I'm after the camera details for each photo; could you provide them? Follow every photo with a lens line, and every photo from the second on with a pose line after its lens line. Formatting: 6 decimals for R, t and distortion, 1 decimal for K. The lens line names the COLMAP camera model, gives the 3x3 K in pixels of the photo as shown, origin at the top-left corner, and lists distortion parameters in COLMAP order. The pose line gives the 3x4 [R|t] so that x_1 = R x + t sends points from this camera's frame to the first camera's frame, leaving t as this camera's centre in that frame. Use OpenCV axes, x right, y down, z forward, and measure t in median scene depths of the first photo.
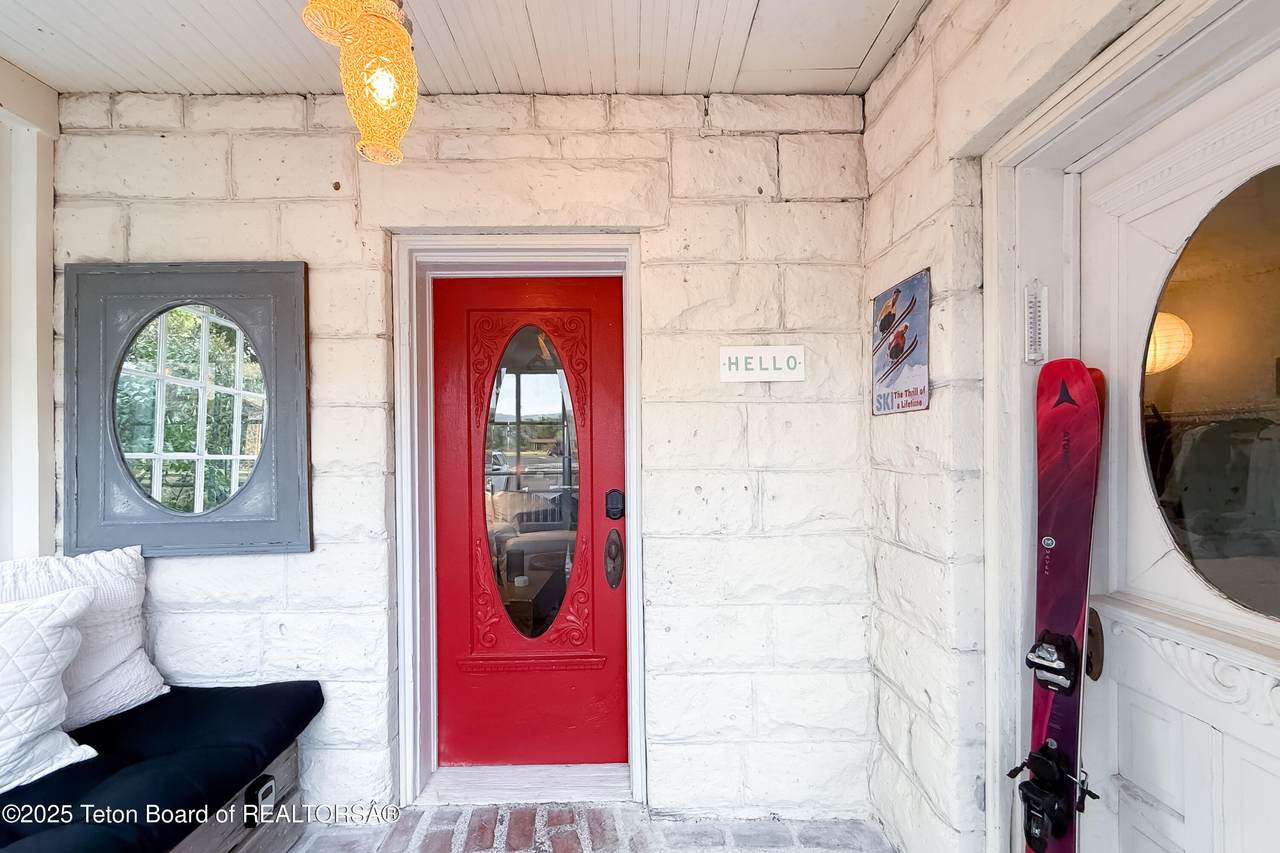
lens RADIAL K [[520.2, 0, 642.1], [0, 520.2, 450.0], [0, 0, 1]] dist [0.000457, 0.000065]
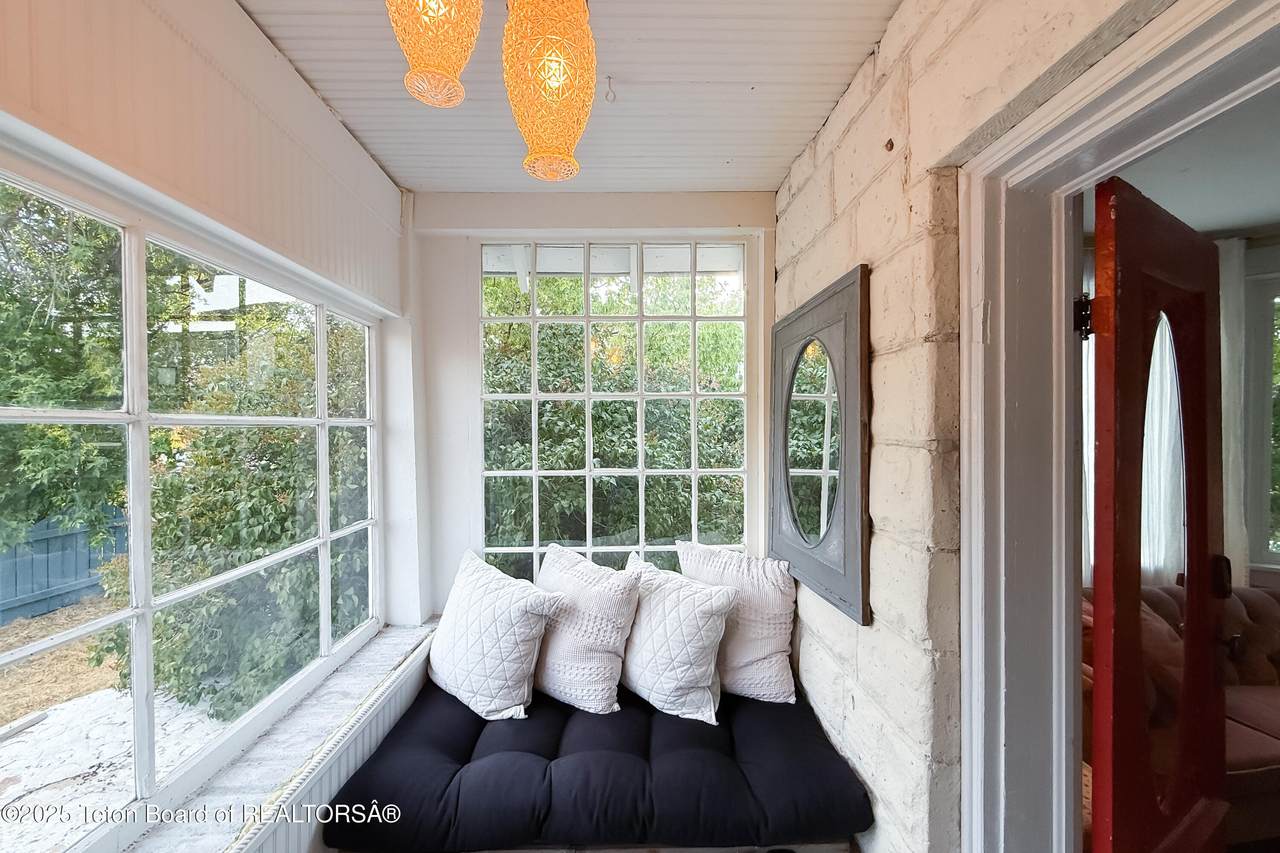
lens RADIAL K [[509.8, 0, 640.0], [0, 509.8, 426.5], [0, 0, 1]] dist [0.000314, 0.000041]
pose [[0.000106, 0.009899, -0.999951, 0.148019], [0.002071, 0.999949, 0.009900, -0.123967], [0.999998, -0.002072, 0.000085, 0.685289]]
